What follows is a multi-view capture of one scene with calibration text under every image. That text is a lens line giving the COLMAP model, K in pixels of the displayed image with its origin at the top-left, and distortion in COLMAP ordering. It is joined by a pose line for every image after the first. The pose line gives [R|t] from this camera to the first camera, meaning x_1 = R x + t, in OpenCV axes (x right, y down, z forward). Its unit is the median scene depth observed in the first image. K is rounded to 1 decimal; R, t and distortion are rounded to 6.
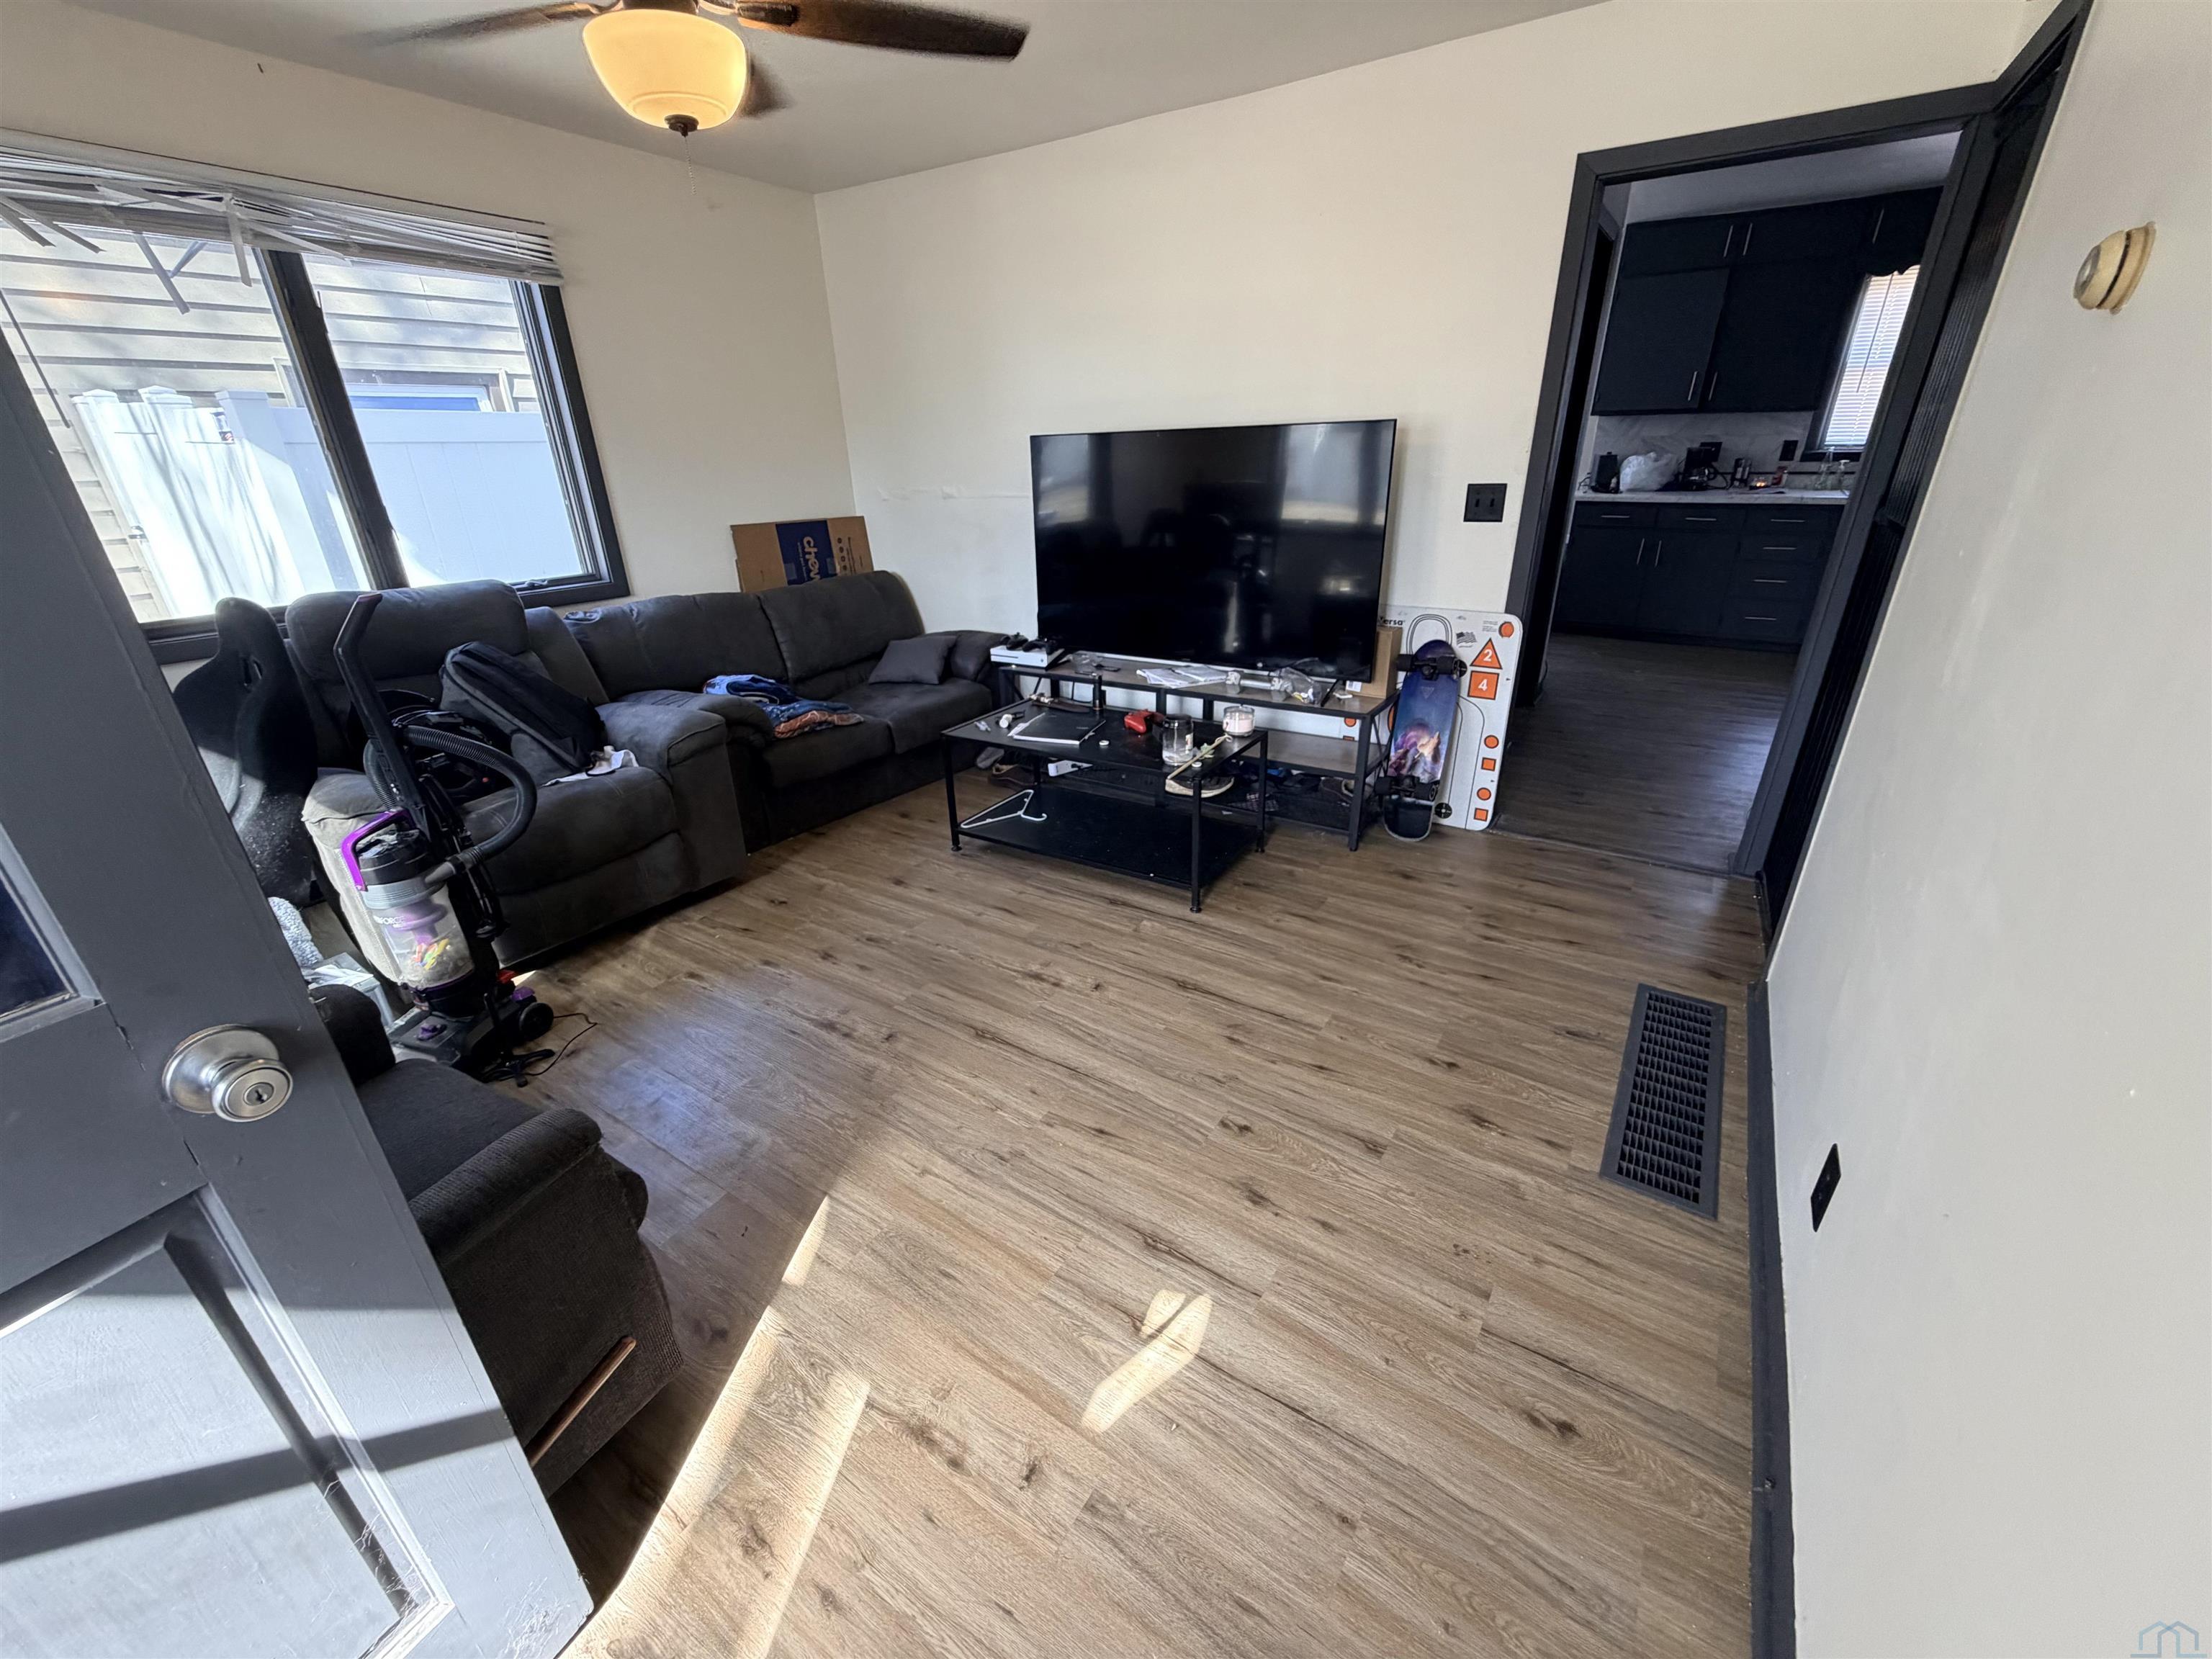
lens RADIAL K [[875.2, 0, 1110.0], [0, 875.2, 823.8], [0, 0, 1]] dist [0.006091, -0.000019]
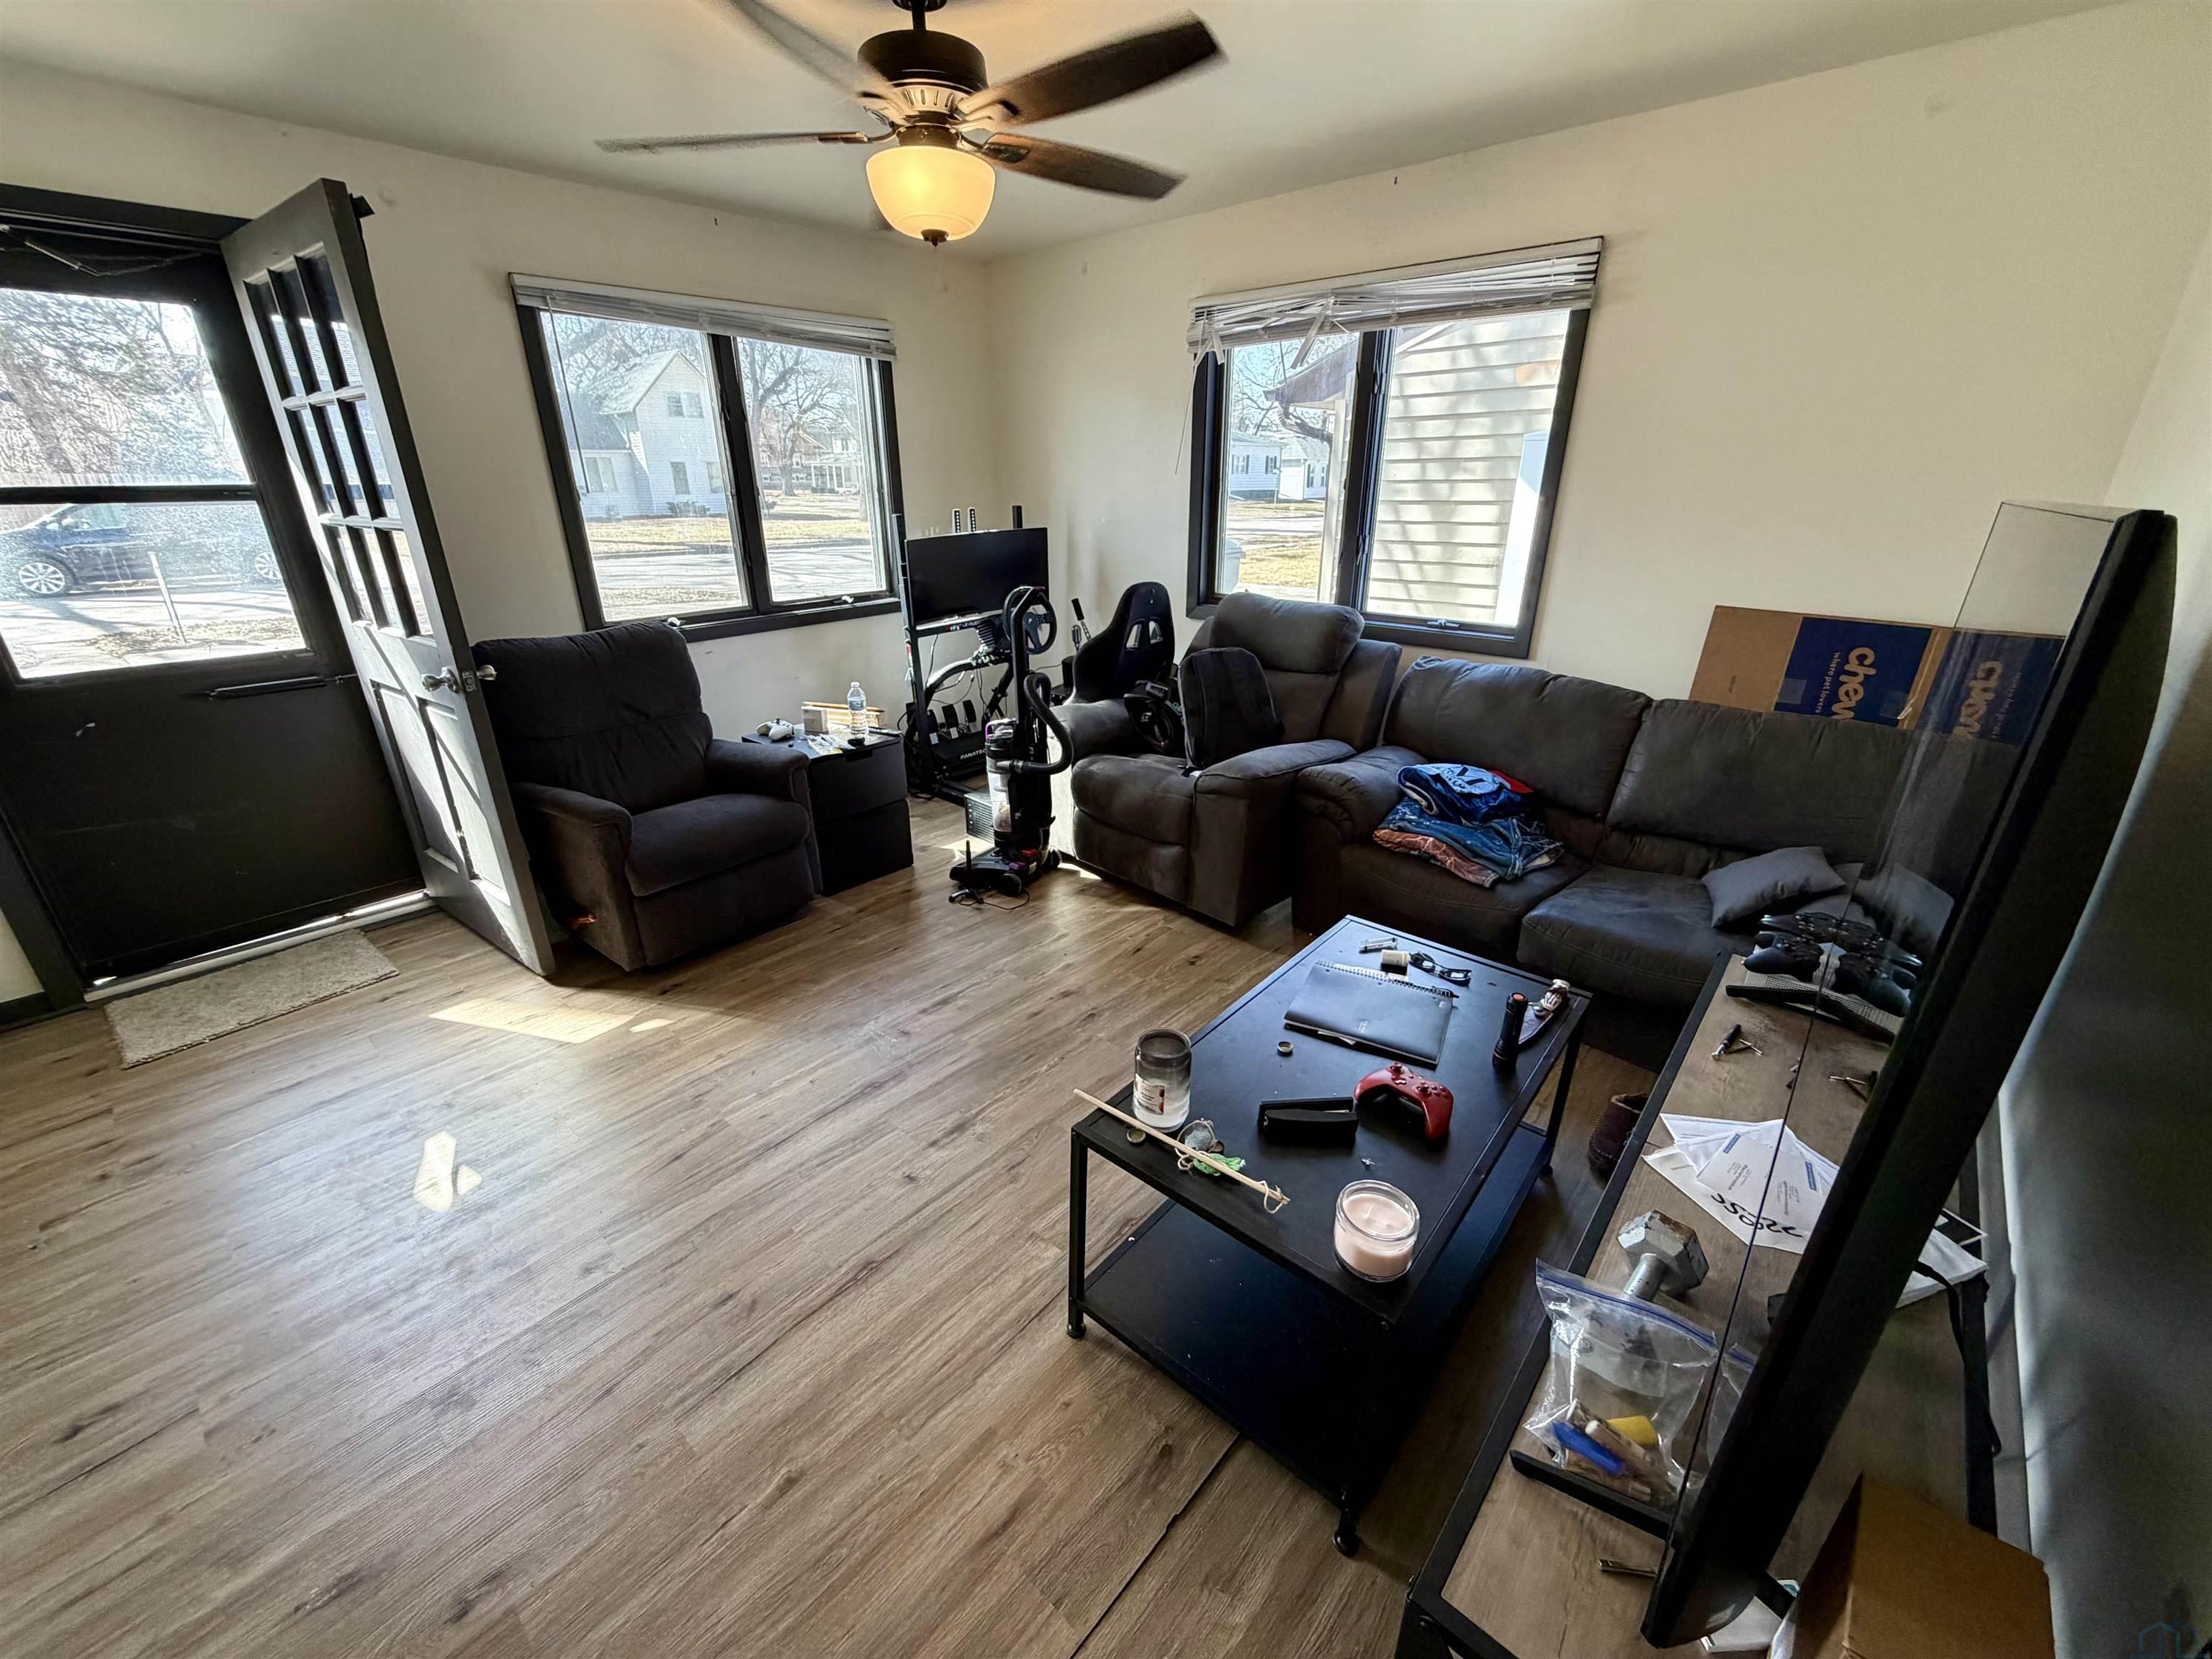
lens RADIAL K [[875.2, 0, 1106.5], [0, 875.2, 833.6], [0, 0, 1]] dist [0.006091, -0.000019]
pose [[-0.146518, 0.393389, -0.907622, 0.473011], [-0.390303, 0.820095, 0.418459, -0.402676], [0.908953, 0.415559, 0.033383, 0.832845]]
